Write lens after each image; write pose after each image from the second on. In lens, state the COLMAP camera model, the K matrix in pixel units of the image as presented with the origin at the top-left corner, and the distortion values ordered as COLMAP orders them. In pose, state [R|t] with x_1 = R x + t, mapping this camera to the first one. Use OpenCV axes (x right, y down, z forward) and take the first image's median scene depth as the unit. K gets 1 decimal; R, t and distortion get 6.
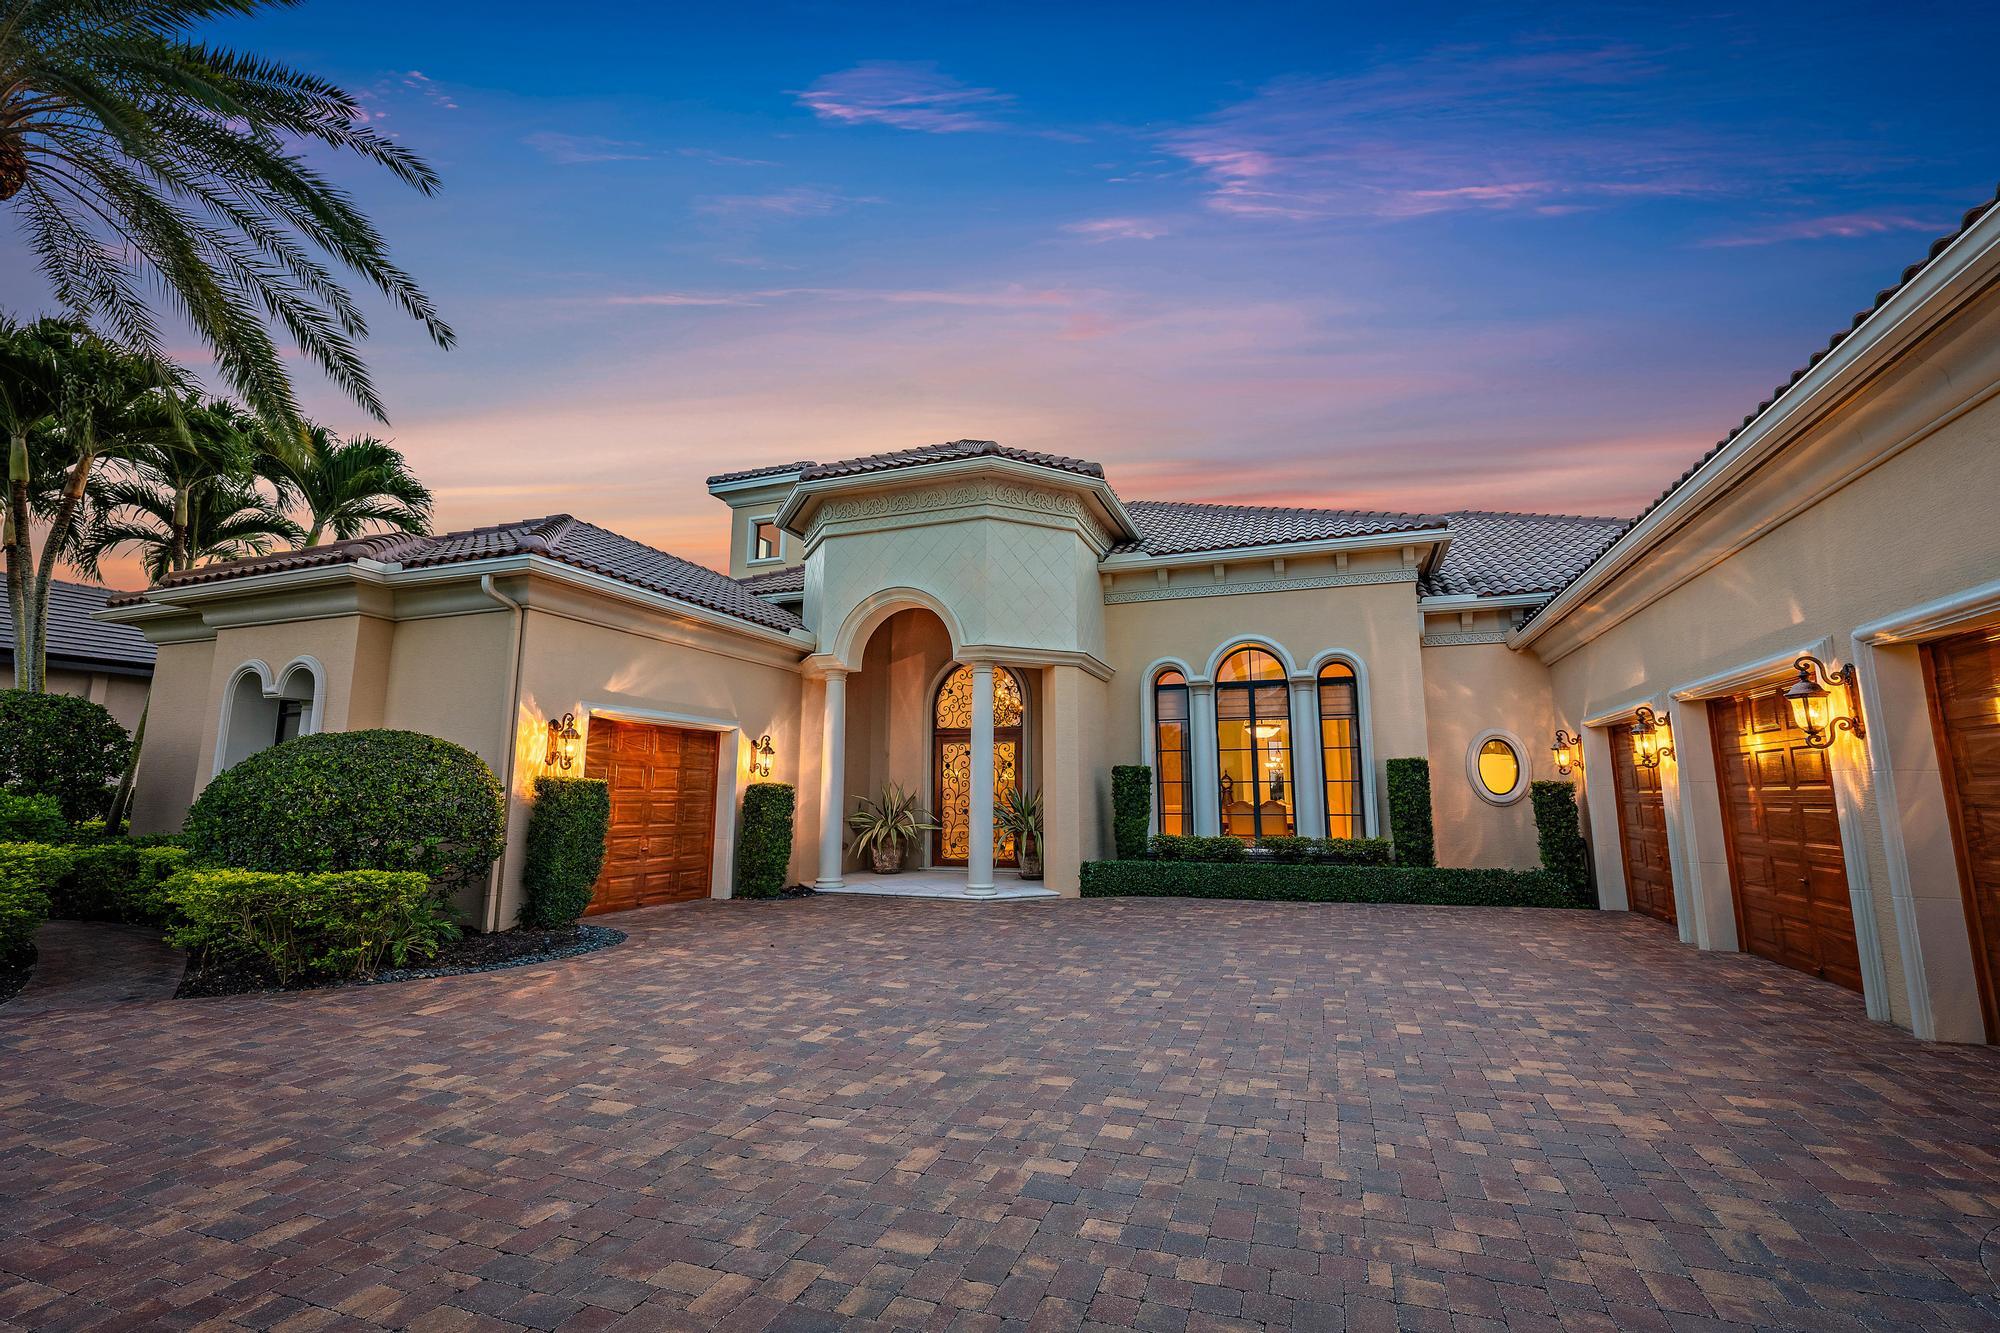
lens RADIAL K [[859.7, 0, 1000.1], [0, 859.7, 663.1], [0, 0, 1]] dist [-0.001951, 0.000454]
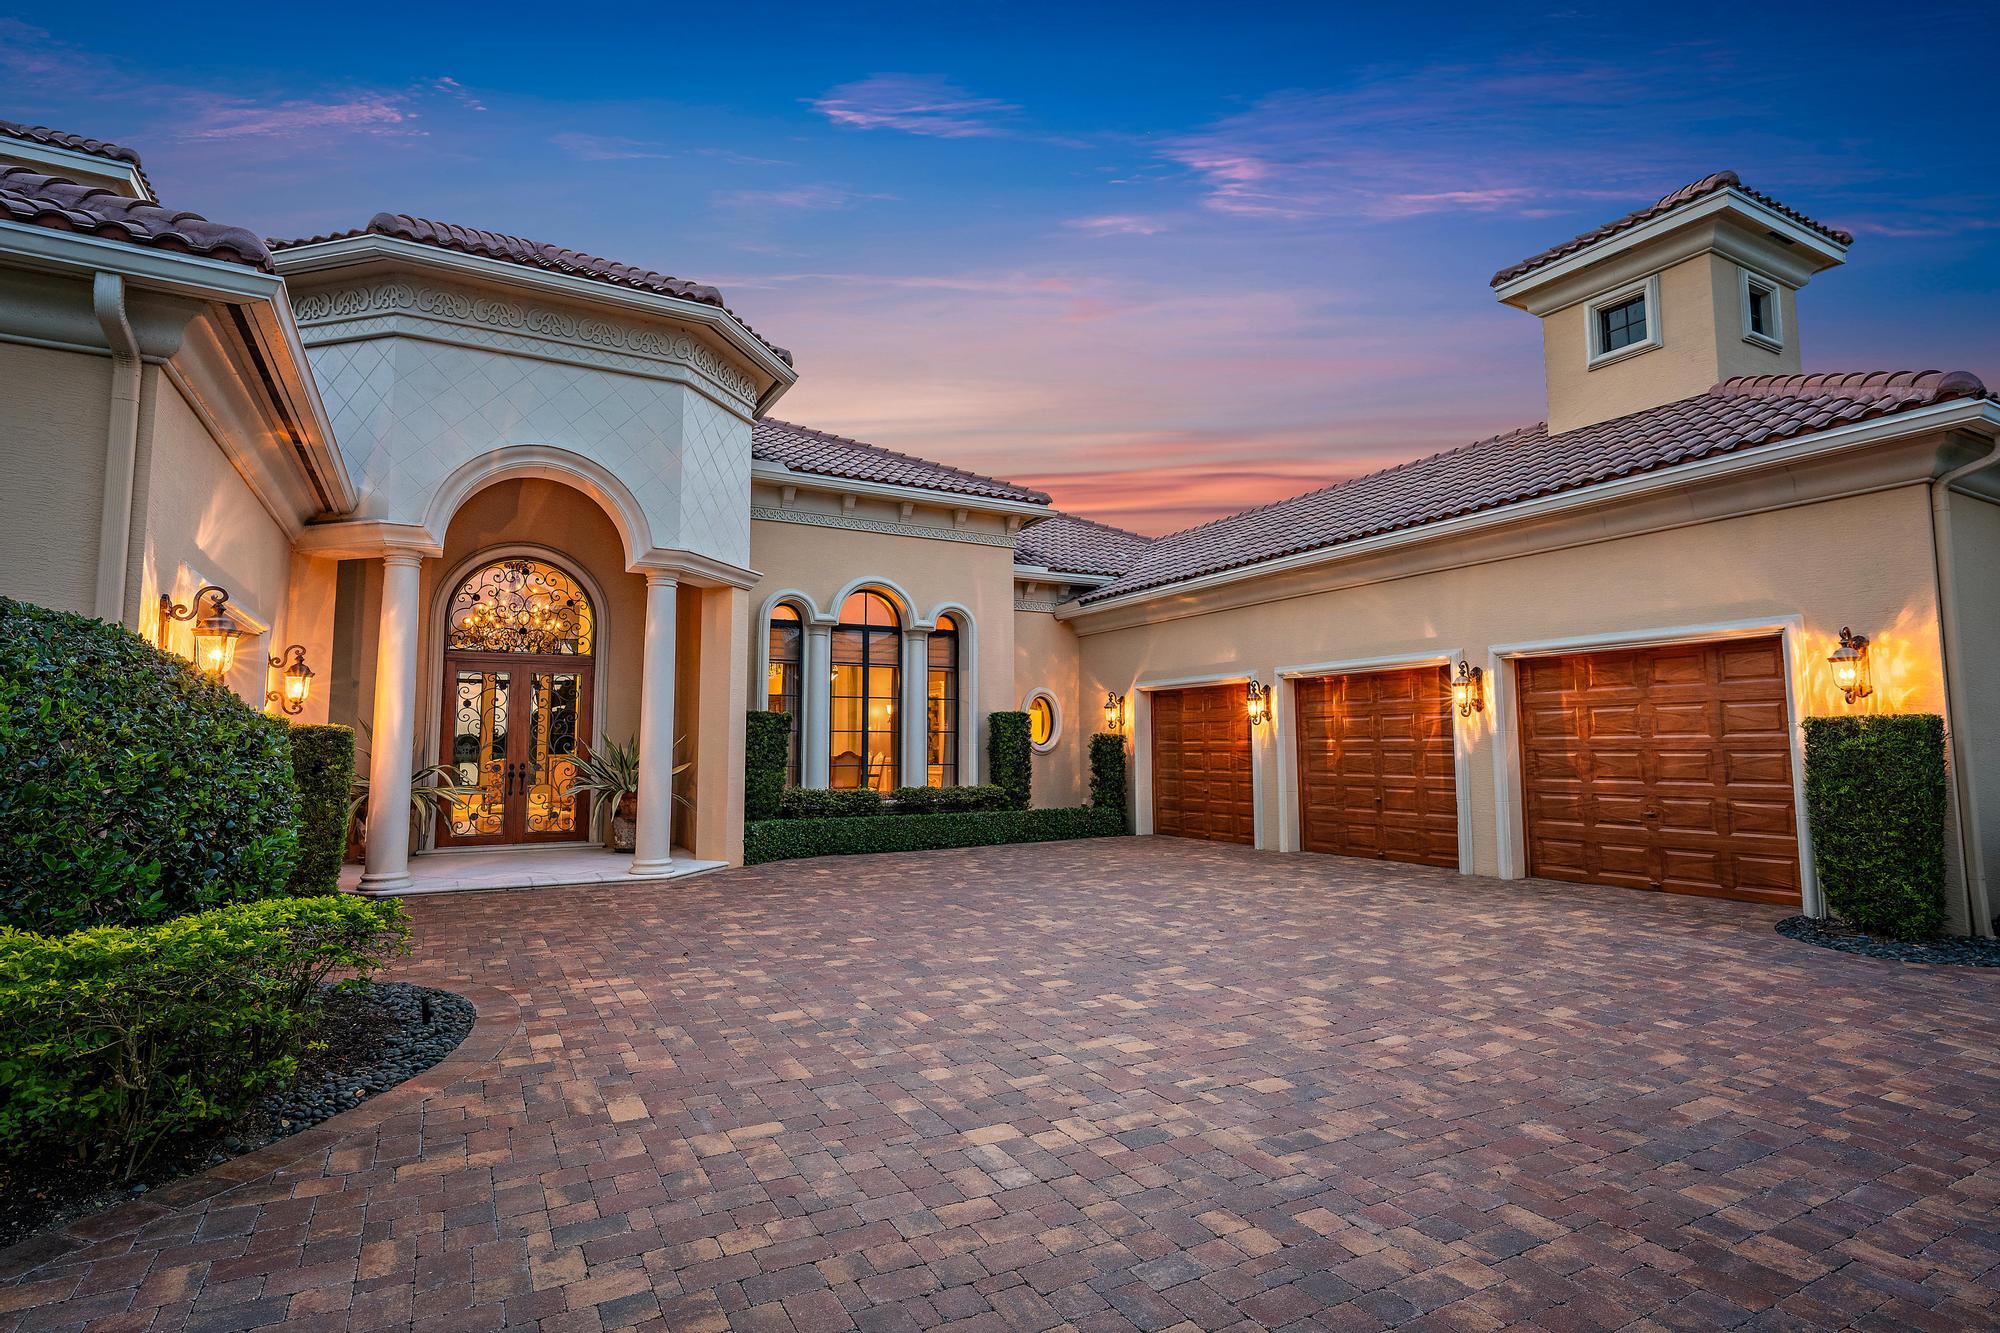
lens RADIAL K [[1001.8, 0, 999.6], [0, 1001.8, 651.7], [0, 0, 1]] dist [0.001424, -0.000204]
pose [[0.648425, 0.071397, 0.757923, -0.557599], [-0.115082, 0.993344, 0.004882, 0.034861], [-0.752530, -0.090389, 0.652326, 0.215497]]
